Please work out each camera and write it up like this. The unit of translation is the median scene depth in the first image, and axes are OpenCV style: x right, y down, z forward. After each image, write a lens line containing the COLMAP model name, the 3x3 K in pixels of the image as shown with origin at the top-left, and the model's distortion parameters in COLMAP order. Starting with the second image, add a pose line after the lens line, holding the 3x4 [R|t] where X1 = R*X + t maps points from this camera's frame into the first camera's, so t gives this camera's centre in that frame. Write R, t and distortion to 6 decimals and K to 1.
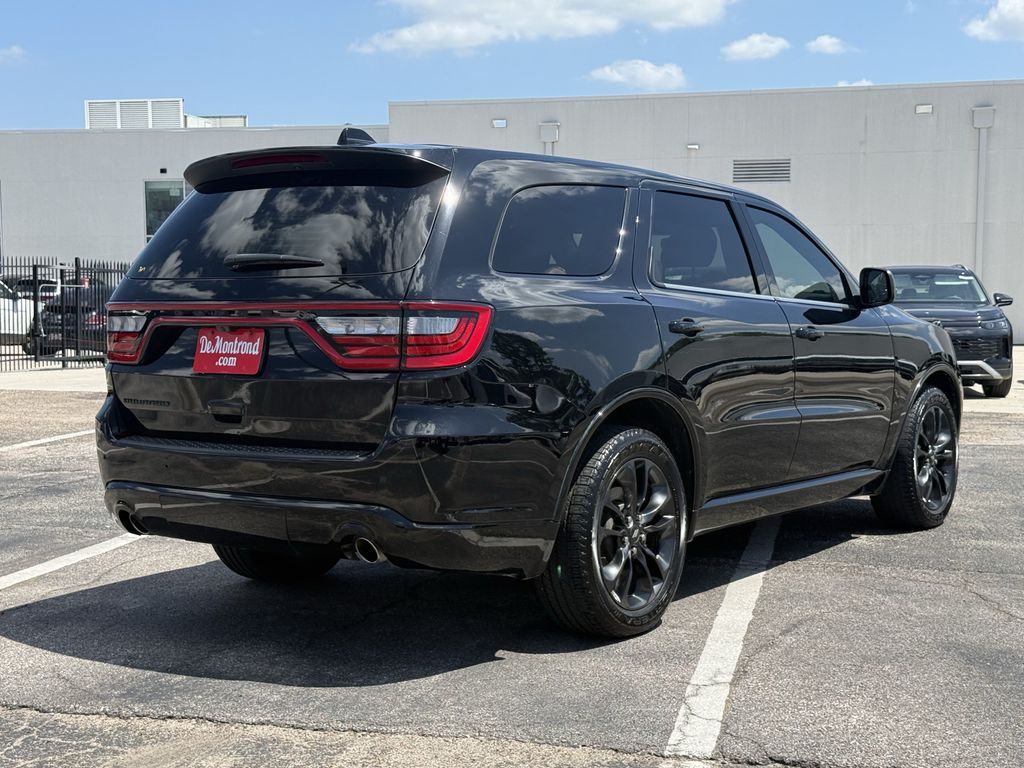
lens RADIAL K [[1535.4, 0, 512.7], [0, 1535.4, 376.8], [0, 0, 1]] dist [0.079226, 0.000000]
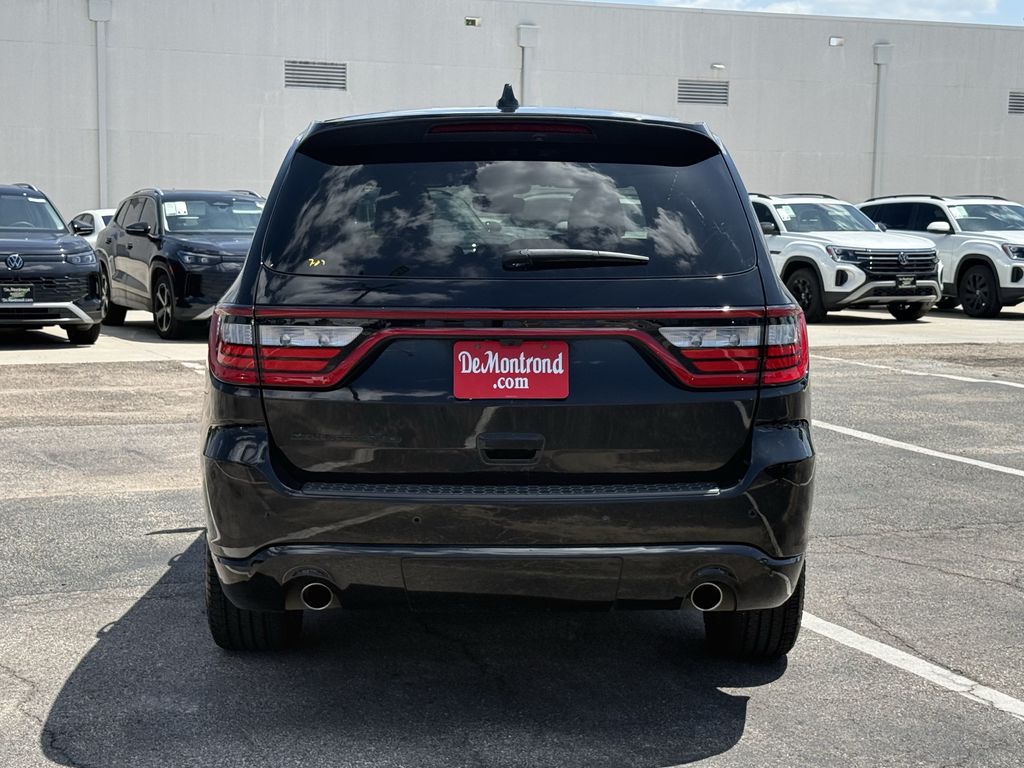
lens RADIAL K [[1670.1, 0, 511.5], [0, 1670.1, 381.8], [0, 0, 1]] dist [0.120791, 0.000000]
pose [[0.790921, -0.049275, 0.609931, -0.711539], [0.023489, 0.998463, 0.050204, -0.053964], [-0.611467, -0.025380, 0.790862, 0.312922]]
